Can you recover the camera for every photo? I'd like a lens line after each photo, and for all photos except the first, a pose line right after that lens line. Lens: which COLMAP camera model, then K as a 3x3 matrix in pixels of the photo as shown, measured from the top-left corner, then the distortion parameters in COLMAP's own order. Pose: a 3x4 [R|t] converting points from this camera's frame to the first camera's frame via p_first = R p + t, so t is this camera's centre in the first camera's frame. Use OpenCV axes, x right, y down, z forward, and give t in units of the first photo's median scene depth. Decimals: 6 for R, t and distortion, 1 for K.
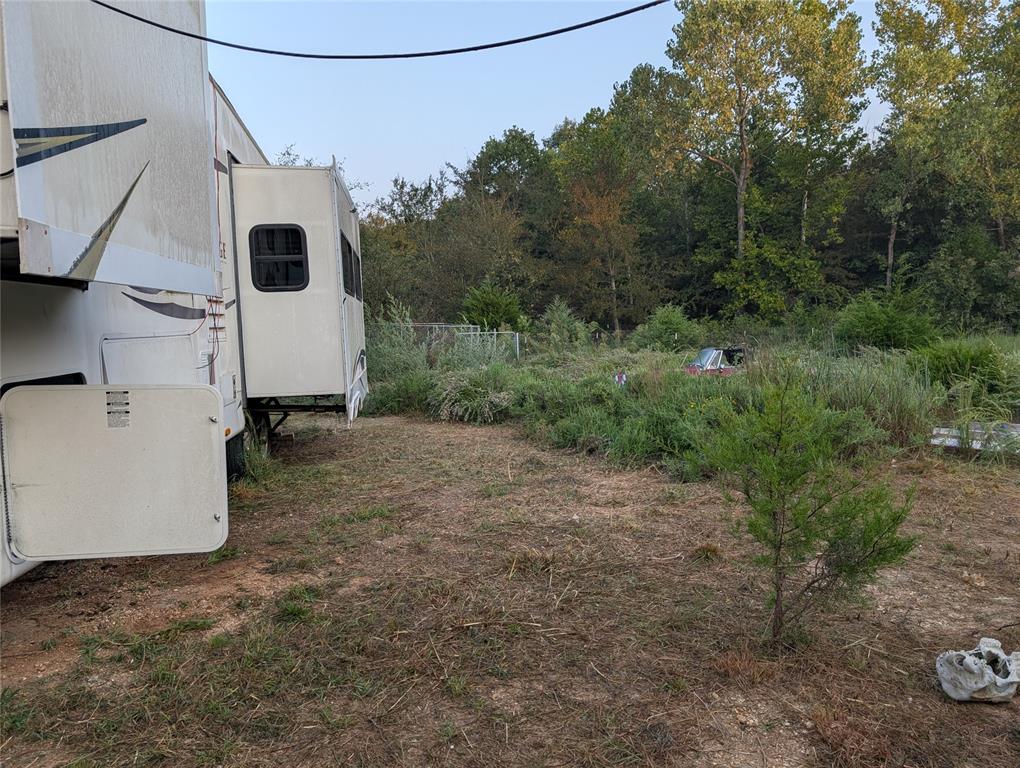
lens RADIAL K [[713.6, 0, 511.6], [0, 713.6, 389.2], [0, 0, 1]] dist [-0.003824, -0.006904]
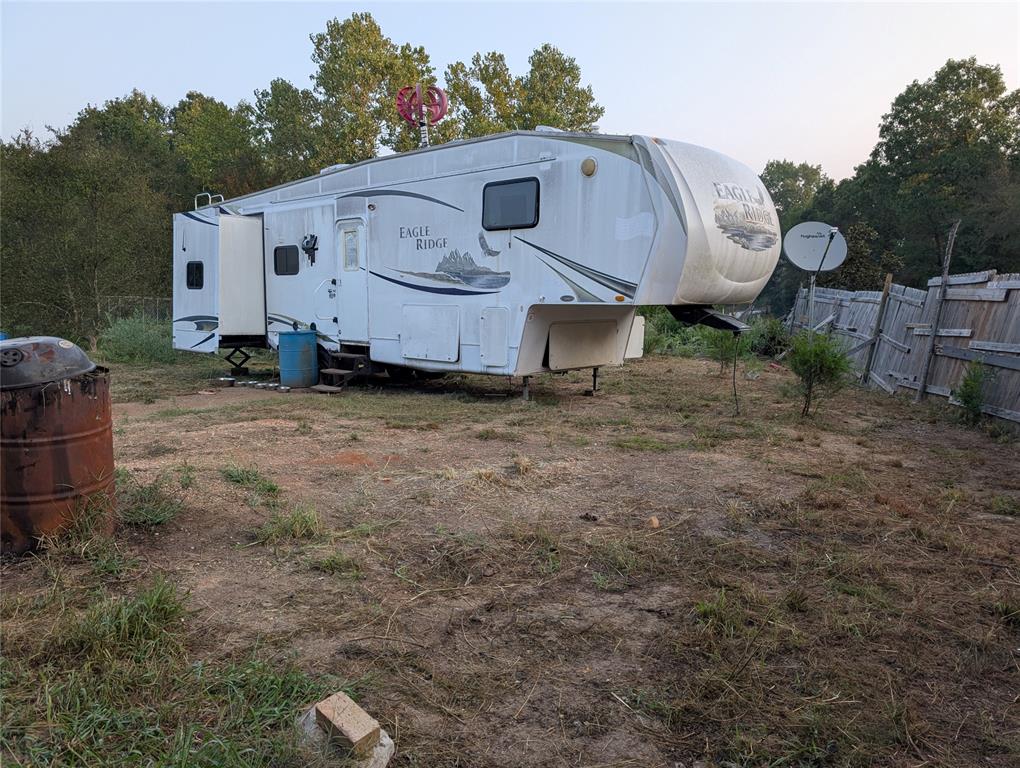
lens RADIAL K [[713.6, 0, 511.6], [0, 713.6, 389.2], [0, 0, 1]] dist [-0.003824, -0.006904]
pose [[0.758546, -0.055212, 0.649276, -0.321008], [0.038360, 0.998459, 0.040089, 0.018348], [-0.650489, -0.005503, 0.759496, -0.135256]]
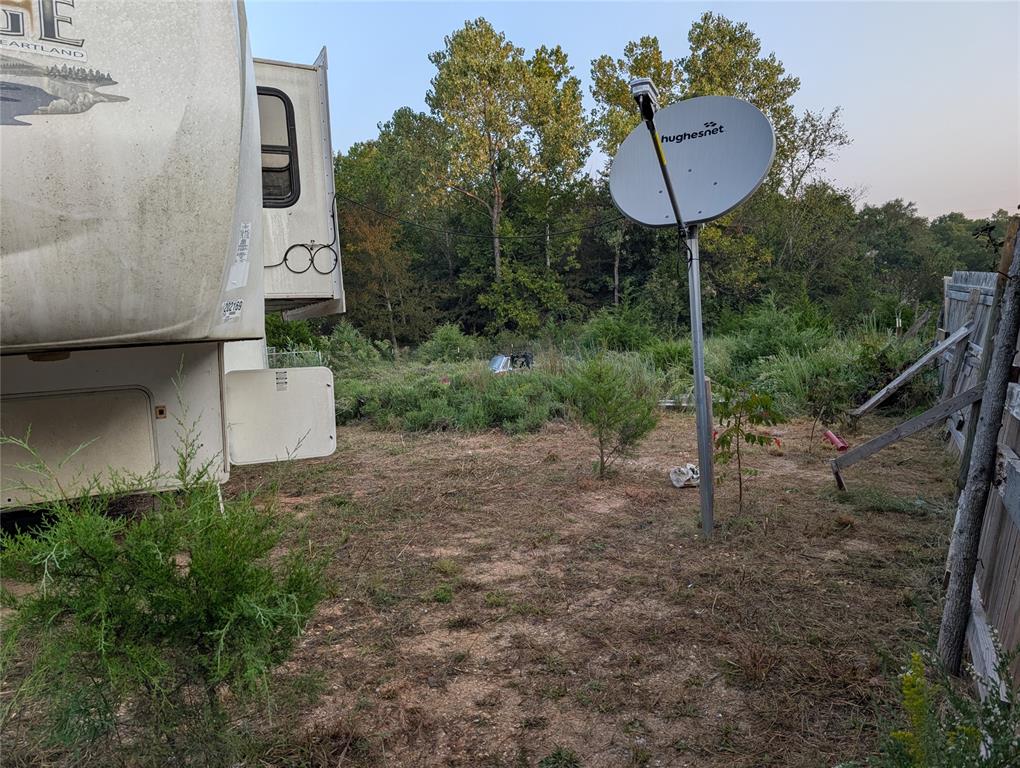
lens RADIAL K [[713.6, 0, 511.6], [0, 713.6, 389.2], [0, 0, 1]] dist [-0.003824, -0.006904]
pose [[0.941831, -0.059131, 0.330845, -0.049462], [0.068947, 0.997458, -0.018001, 0.010264], [-0.328940, 0.039764, 0.943513, -0.079677]]
